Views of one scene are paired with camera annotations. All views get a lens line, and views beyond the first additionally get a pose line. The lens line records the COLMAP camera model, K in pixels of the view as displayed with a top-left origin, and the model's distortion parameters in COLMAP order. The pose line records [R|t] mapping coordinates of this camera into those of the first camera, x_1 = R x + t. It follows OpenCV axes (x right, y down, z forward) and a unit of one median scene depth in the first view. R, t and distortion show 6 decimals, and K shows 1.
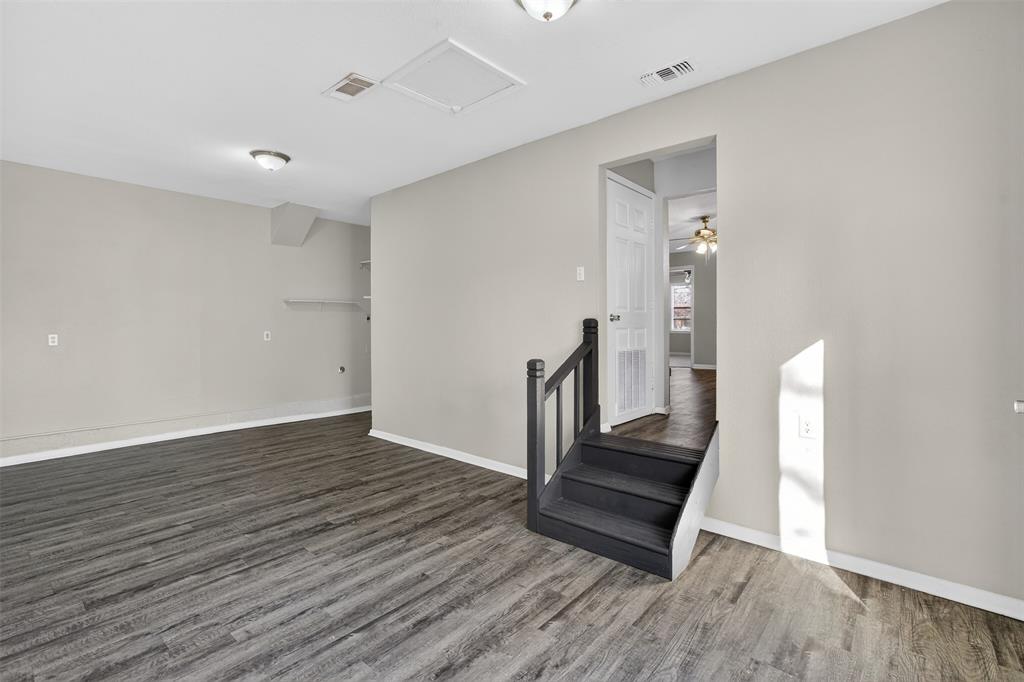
lens RADIAL K [[462.9, 0, 521.1], [0, 462.9, 335.9], [0, 0, 1]] dist [0.001241, 0.000190]
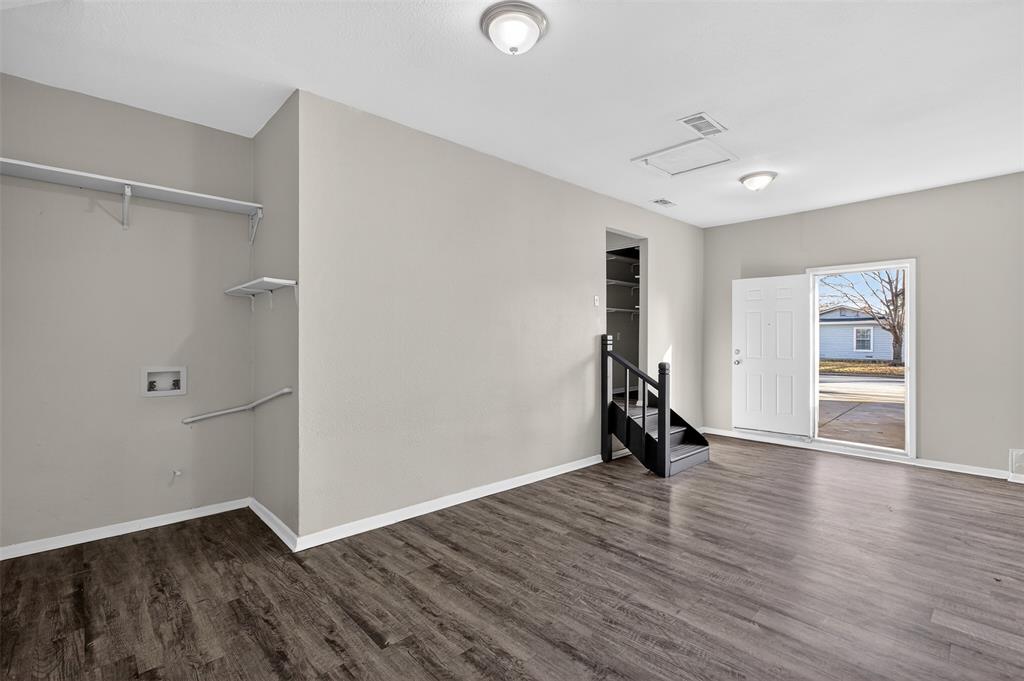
lens RADIAL K [[462.9, 0, 521.1], [0, 462.9, 338.2], [0, 0, 1]] dist [0.001241, 0.000190]
pose [[0.102540, -0.000687, 0.994729, -1.239379], [0.013353, 0.999911, -0.000686, -0.023726], [-0.994639, 0.013353, 0.102540, 1.080188]]
